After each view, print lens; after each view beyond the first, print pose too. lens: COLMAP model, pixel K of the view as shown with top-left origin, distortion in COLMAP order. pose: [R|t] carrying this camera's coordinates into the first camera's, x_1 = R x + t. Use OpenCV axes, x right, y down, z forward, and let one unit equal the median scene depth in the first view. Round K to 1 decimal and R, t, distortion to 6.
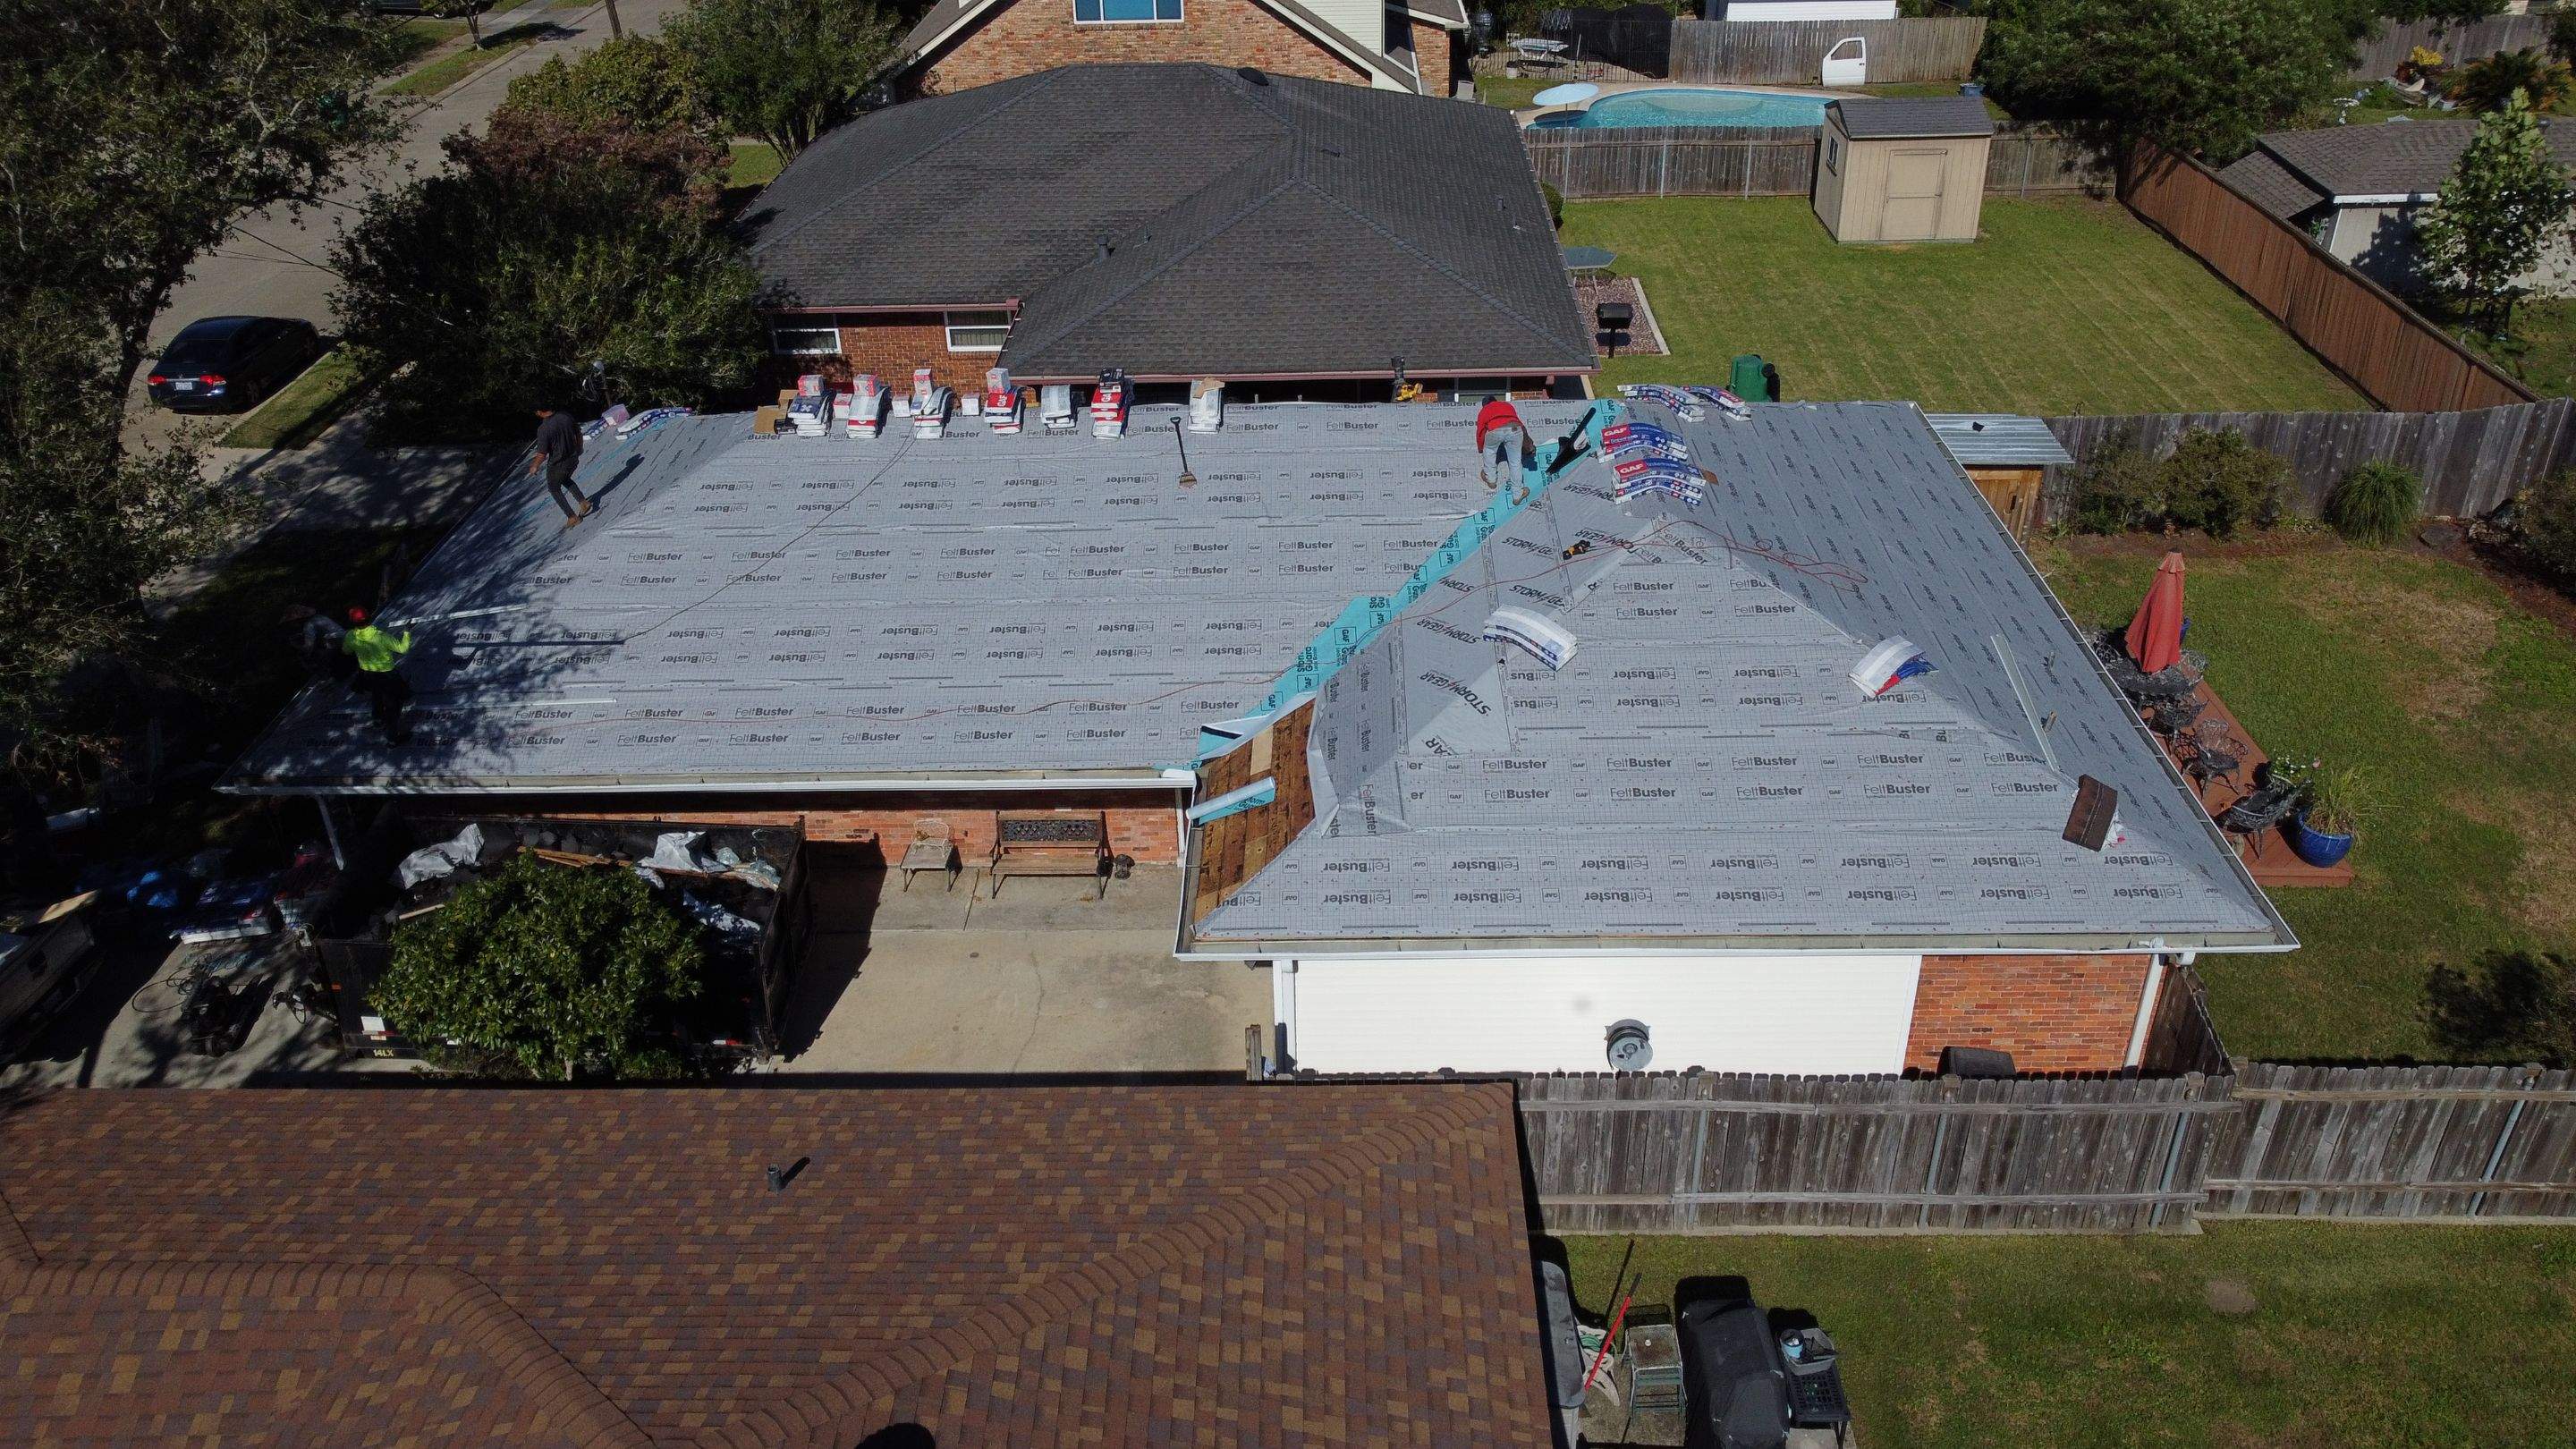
lens RADIAL K [[1953.4, 0, 1290.3], [0, 1953.4, 706.4], [0, 0, 1]] dist [0.000030, -0.008940]
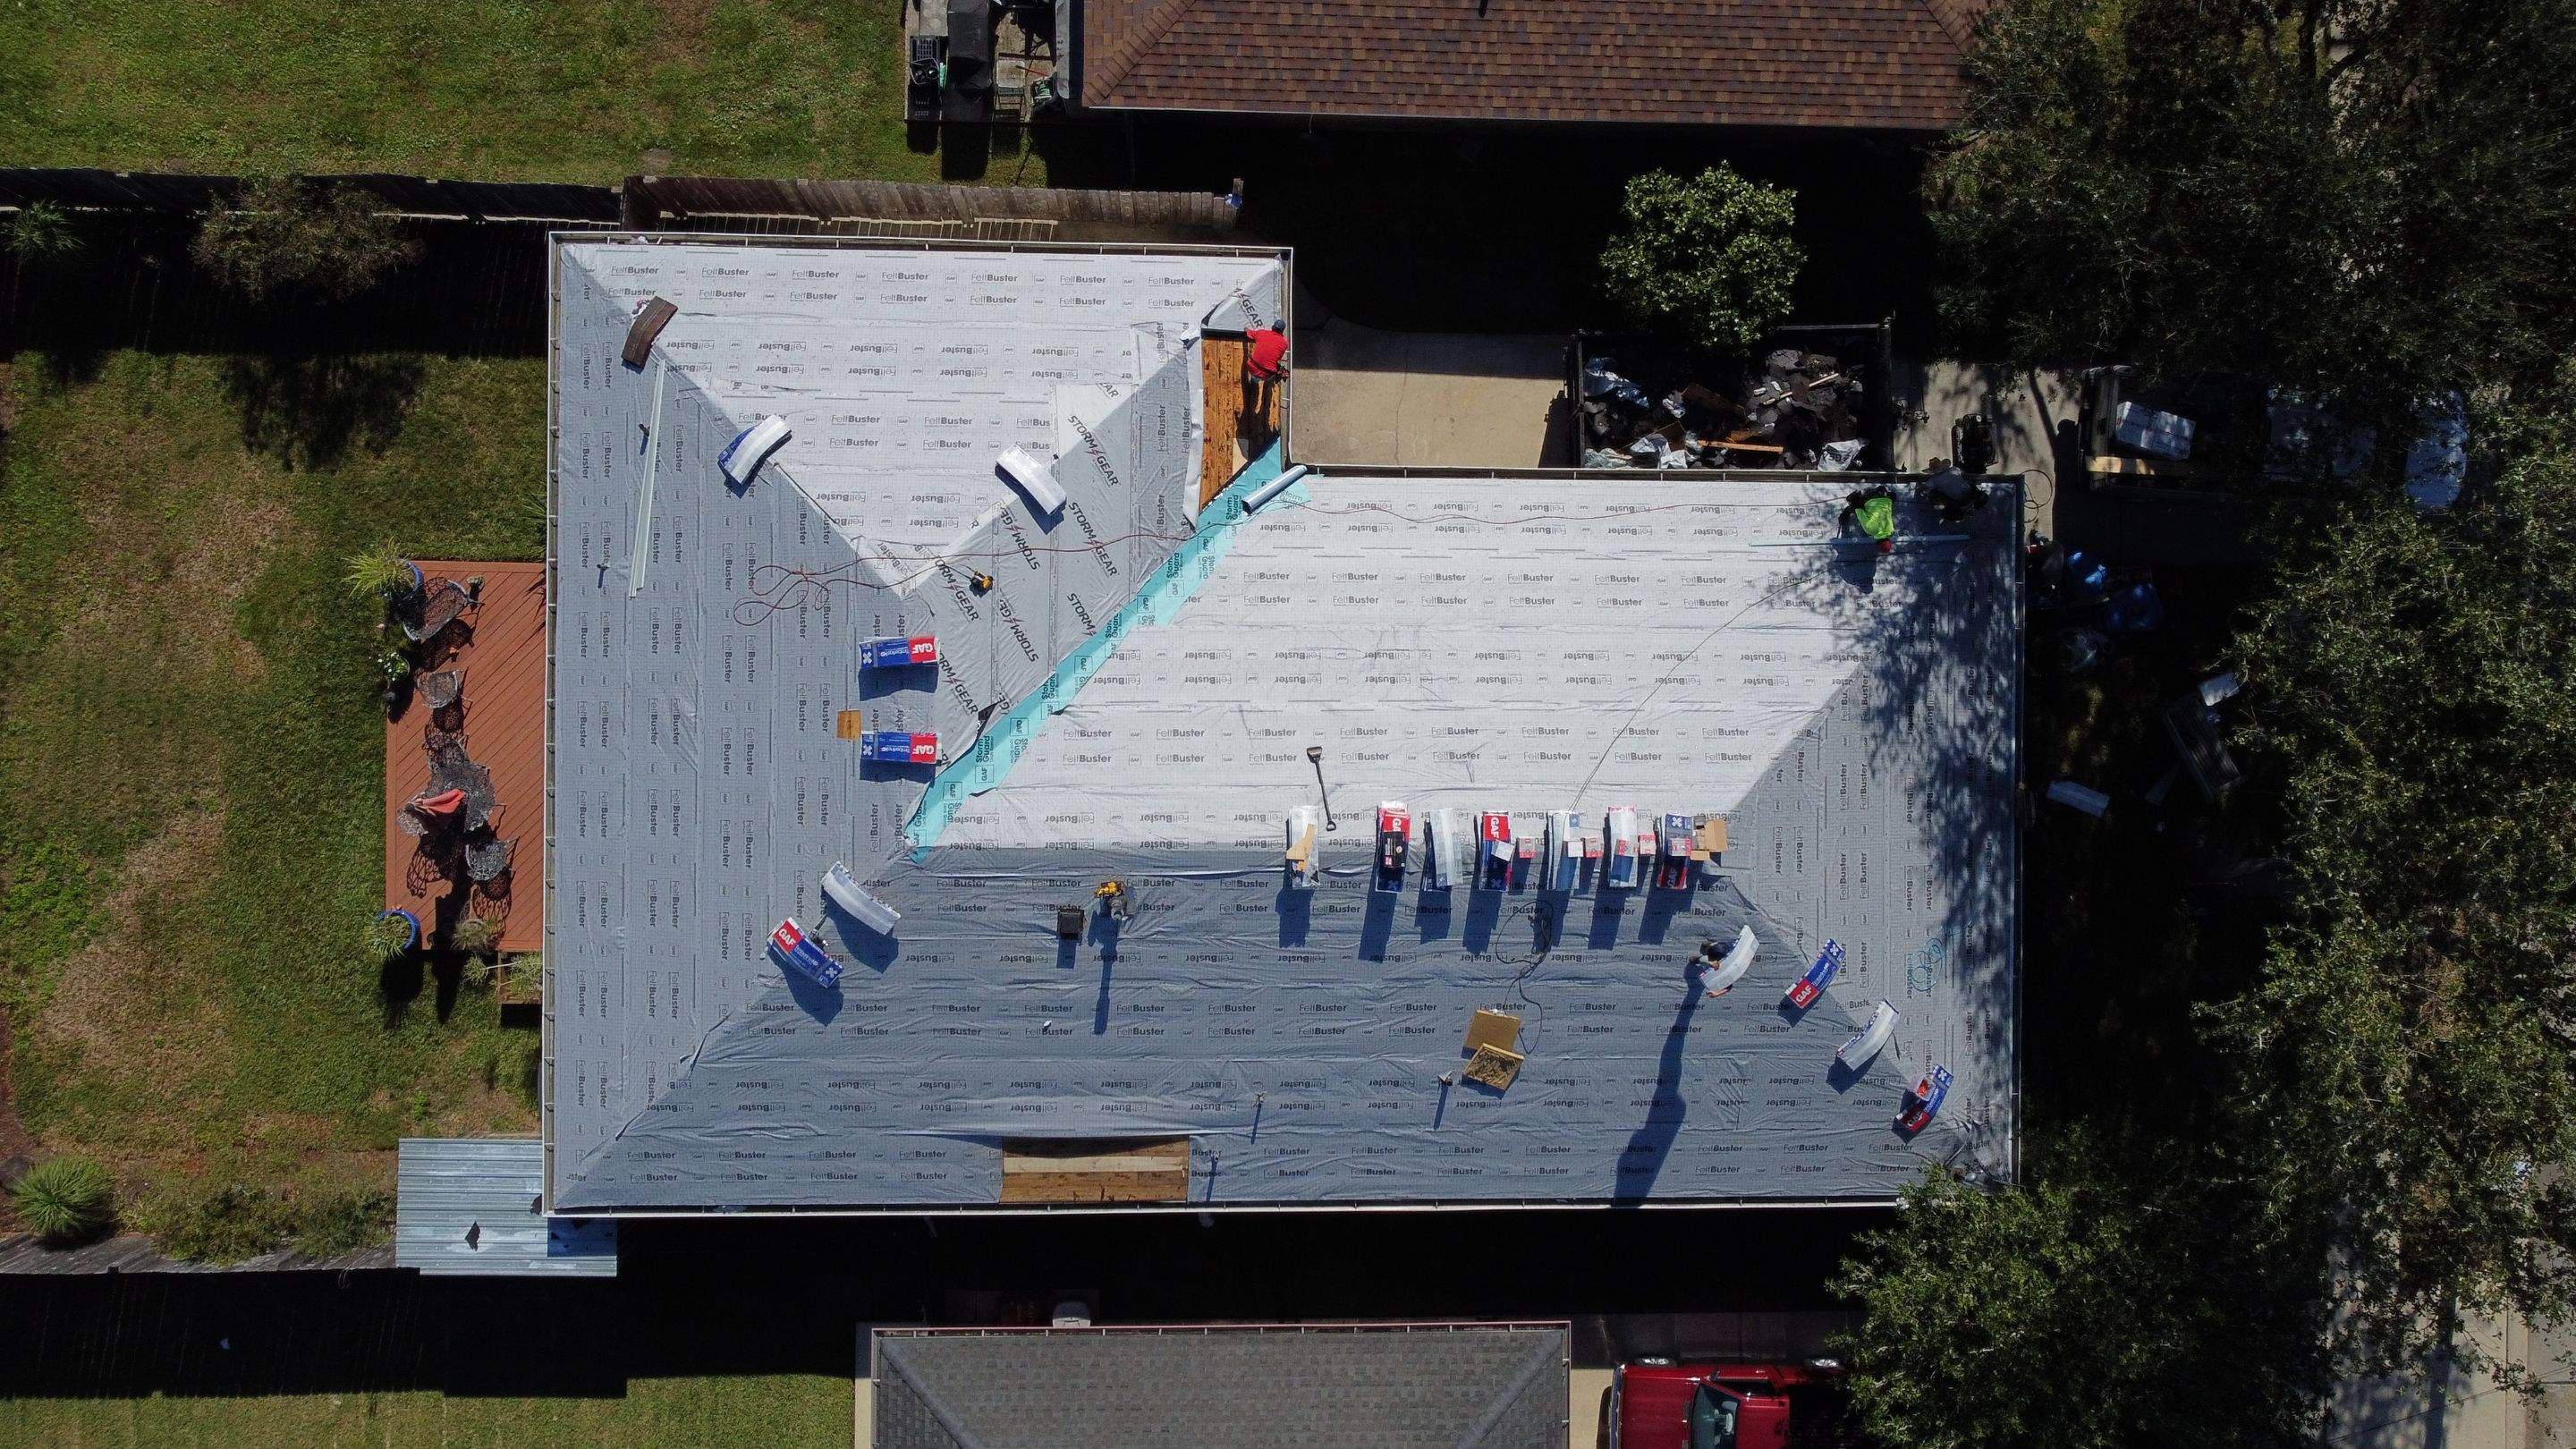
lens RADIAL K [[1953.4, 0, 1292.4], [0, 1953.4, 710.0], [0, 0, 1]] dist [0.000030, -0.008940]
pose [[-0.999391, 0.012365, -0.032626, -0.004528], [-0.034465, -0.495565, 0.867887, -1.138881], [-0.005437, 0.868483, 0.495690, 0.461029]]
